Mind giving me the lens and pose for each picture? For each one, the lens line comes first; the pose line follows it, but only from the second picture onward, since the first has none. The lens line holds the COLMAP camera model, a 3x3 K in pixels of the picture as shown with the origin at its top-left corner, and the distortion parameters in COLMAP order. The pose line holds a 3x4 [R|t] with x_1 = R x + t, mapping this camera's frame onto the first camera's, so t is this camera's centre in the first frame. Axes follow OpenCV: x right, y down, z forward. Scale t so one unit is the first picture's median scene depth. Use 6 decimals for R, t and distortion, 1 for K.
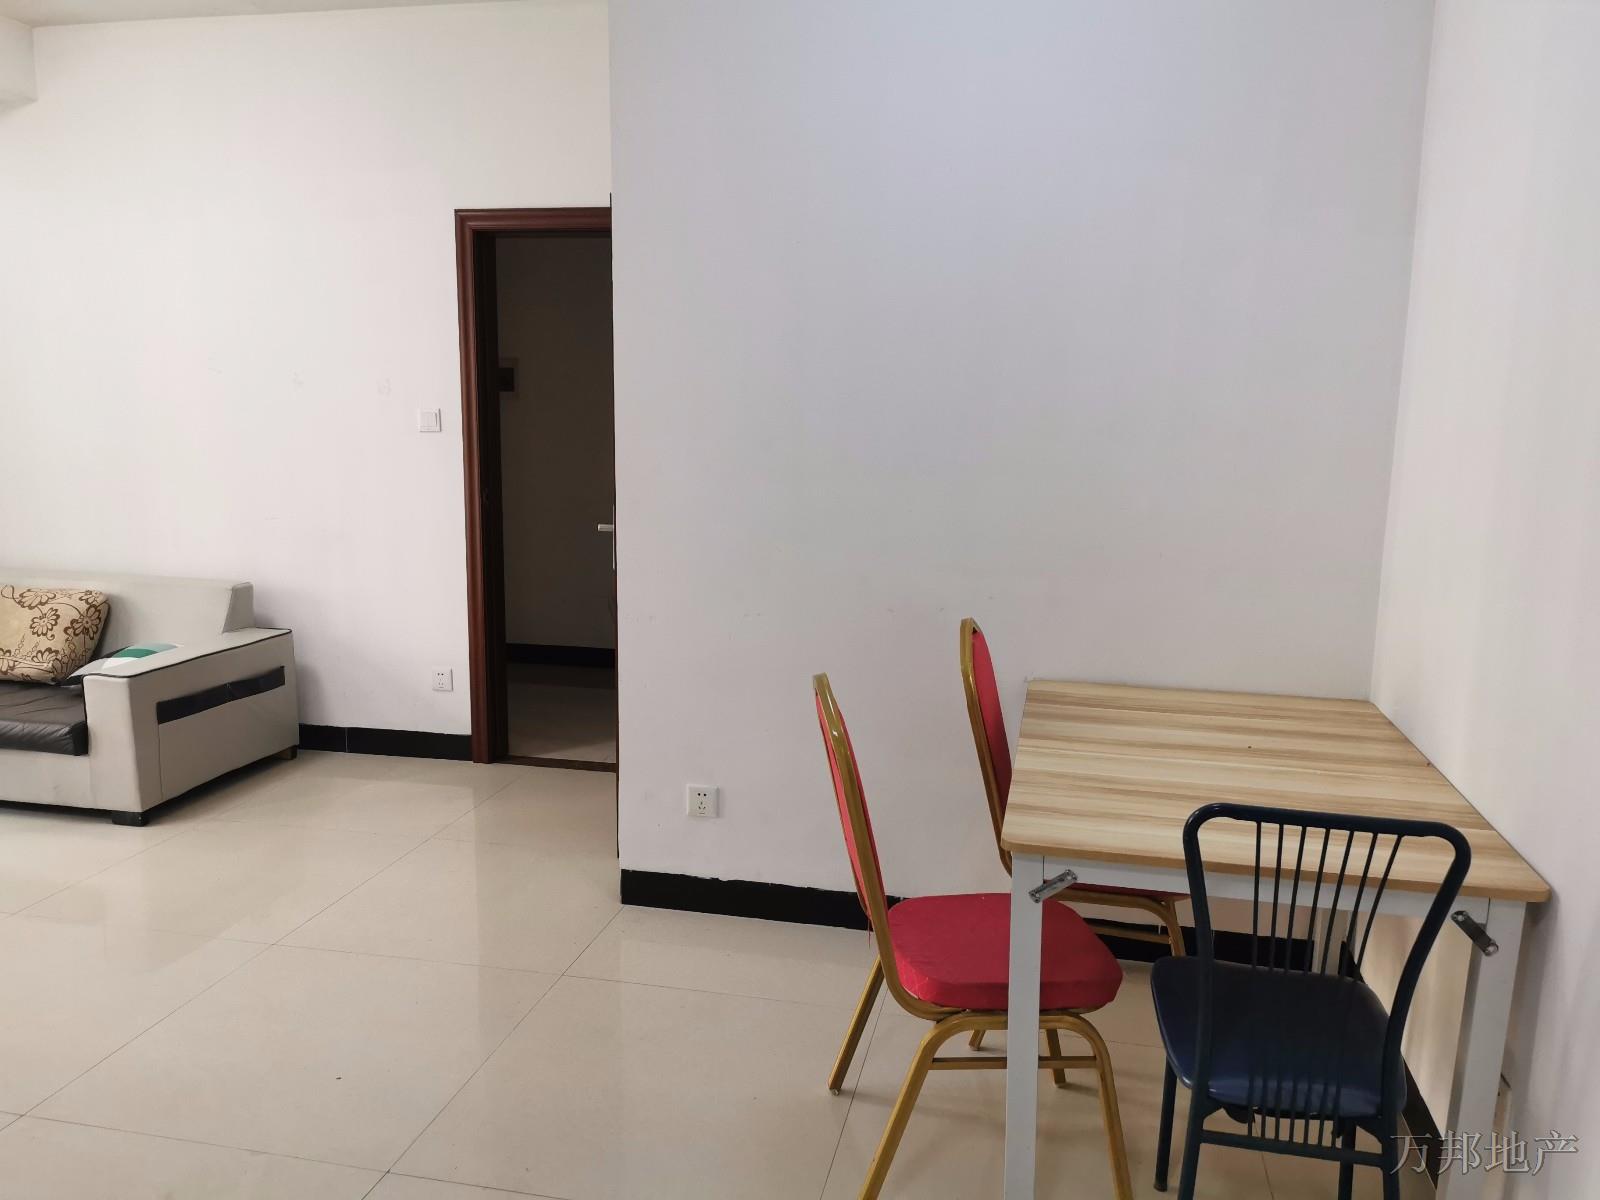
lens RADIAL K [[1240.6, 0, 800.5], [0, 1240.6, 602.3], [0, 0, 1]] dist [-0.008471, -0.012654]
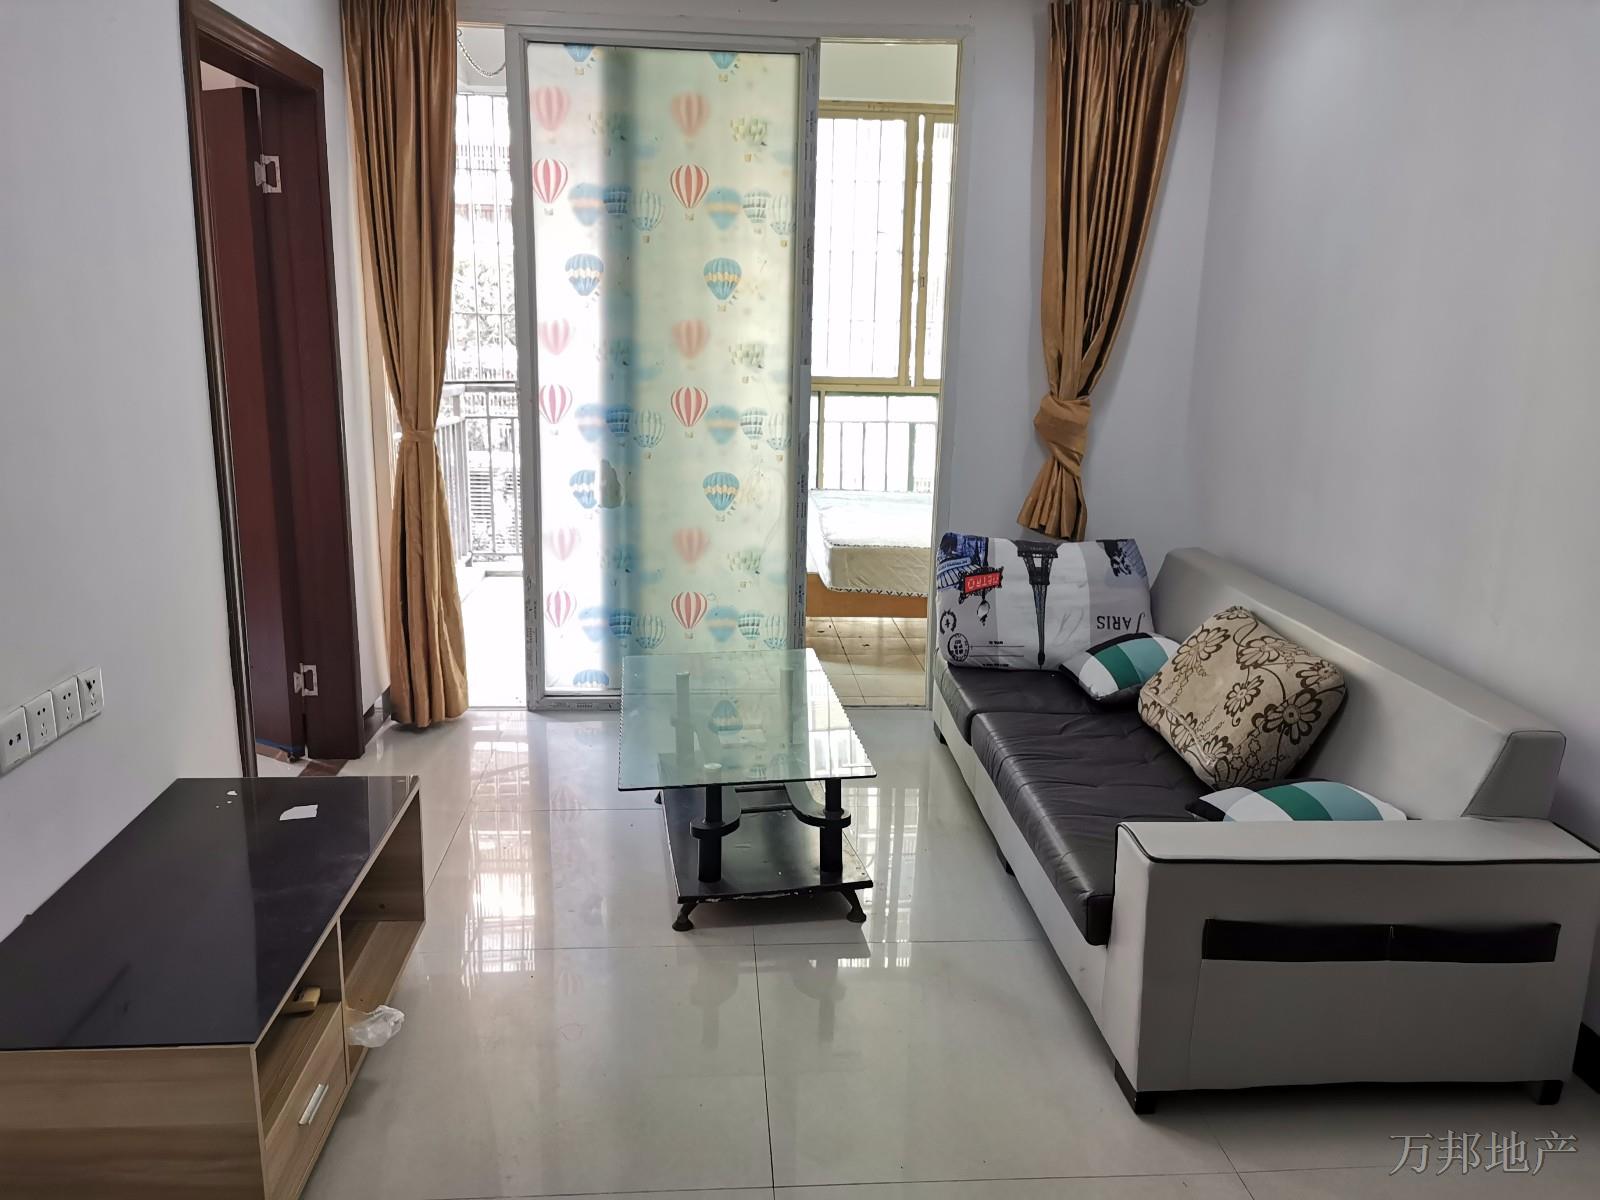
lens RADIAL K [[1240.6, 0, 803.0], [0, 1240.6, 598.1], [0, 0, 1]] dist [-0.008471, -0.012654]
pose [[0.286797, 0.210998, -0.934466, -0.090410], [-0.181352, 0.969764, 0.163310, -0.095630], [0.940670, 0.122631, 0.316390, 0.577798]]
